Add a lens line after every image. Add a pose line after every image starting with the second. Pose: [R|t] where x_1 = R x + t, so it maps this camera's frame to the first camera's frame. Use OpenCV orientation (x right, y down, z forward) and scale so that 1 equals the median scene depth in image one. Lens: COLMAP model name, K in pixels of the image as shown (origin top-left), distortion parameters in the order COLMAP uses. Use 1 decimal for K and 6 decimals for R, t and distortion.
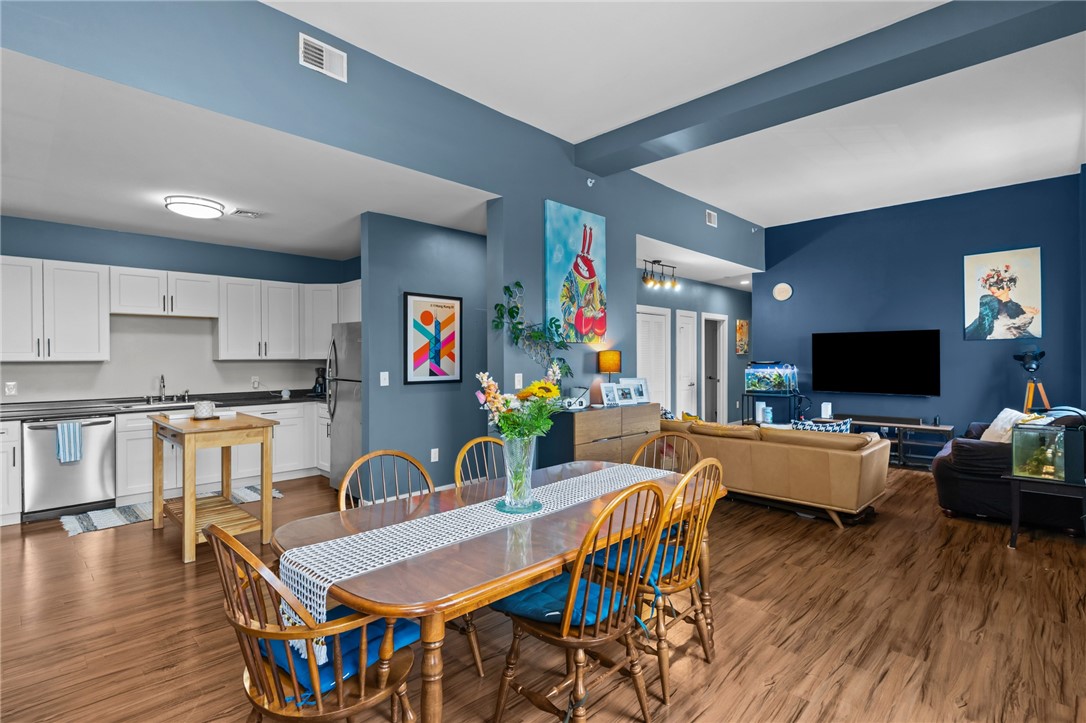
lens RADIAL K [[522.8, 0, 543.0], [0, 522.8, 361.5], [0, 0, 1]] dist [0.000547, -0.000326]
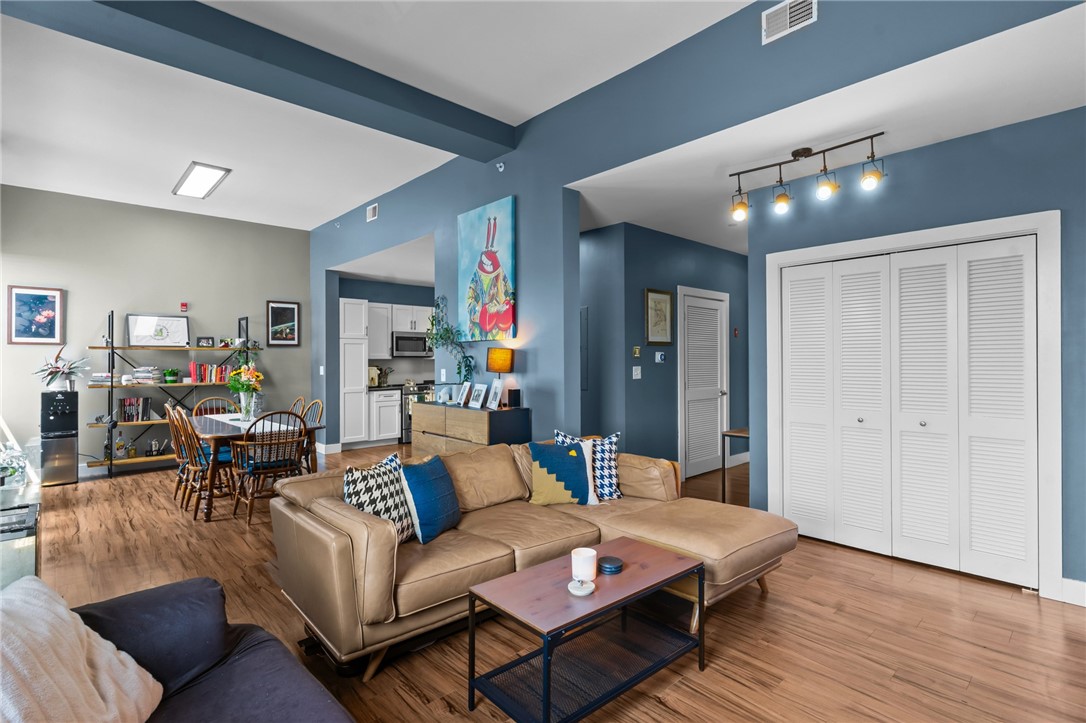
lens RADIAL K [[529.1, 0, 543.0], [0, 529.1, 361.5], [0, 0, 1]] dist [0.002883, 0.000297]
pose [[-0.056232, 0.005023, -0.998405, 0.875168], [-0.000758, 0.999987, 0.005074, -0.001184], [0.998417, 0.001042, -0.056228, 0.961076]]
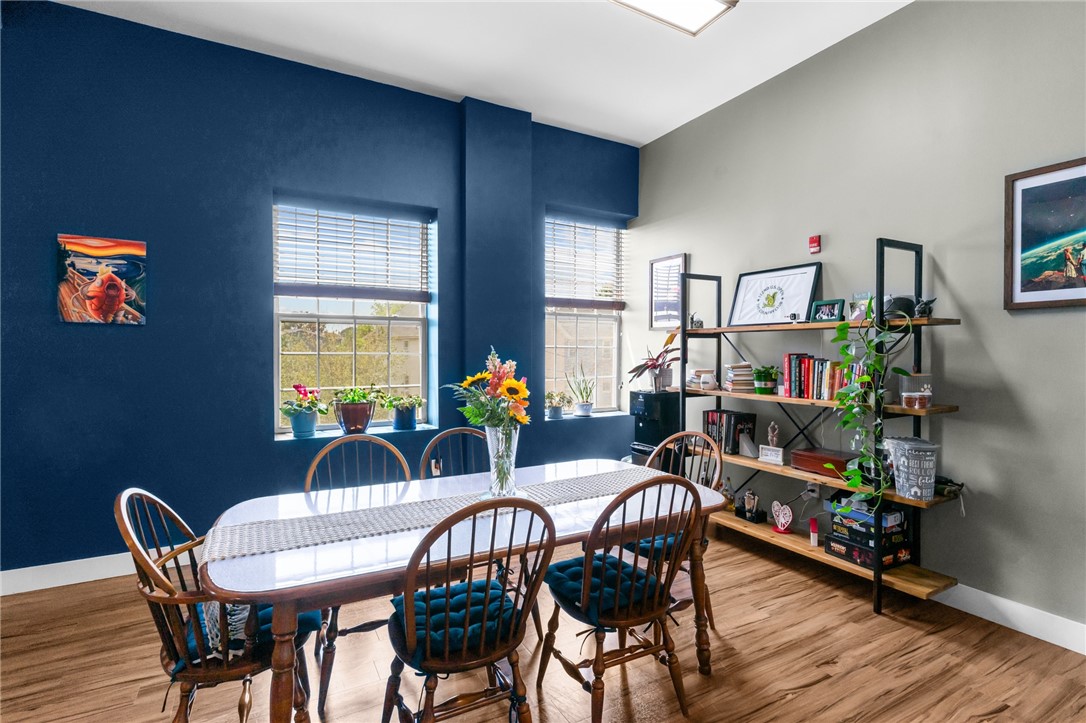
lens RADIAL K [[529.1, 0, 543.0], [0, 529.1, 361.5], [0, 0, 1]] dist [0.002883, 0.000297]
pose [[-0.956517, -0.003607, 0.291656, -0.164429], [0.003383, 0.999719, 0.023457, -0.000553], [-0.291659, 0.023423, -0.956236, 0.747402]]
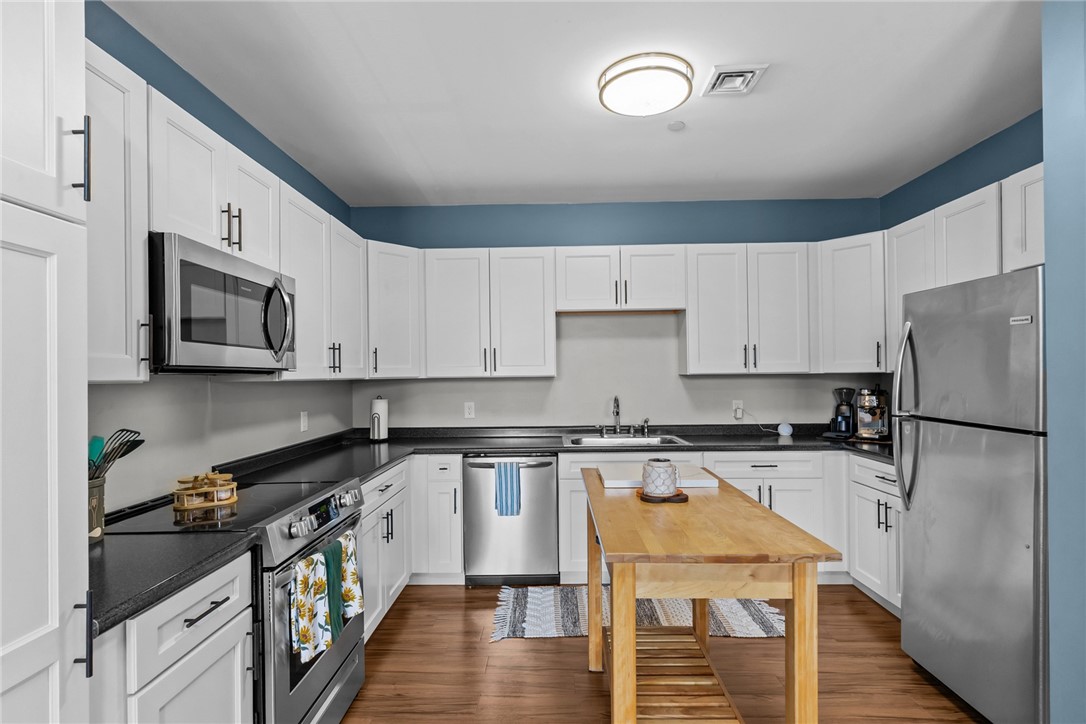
lens RADIAL K [[528.2, 0, 544.8], [0, 528.2, 367.8], [0, 0, 1]] dist [0.005454, 0.000116]
pose [[0.683891, -0.012688, -0.729474, -0.256001], [0.004021, 0.999899, -0.013621, -0.002949], [0.729573, 0.006382, 0.683873, 0.412934]]
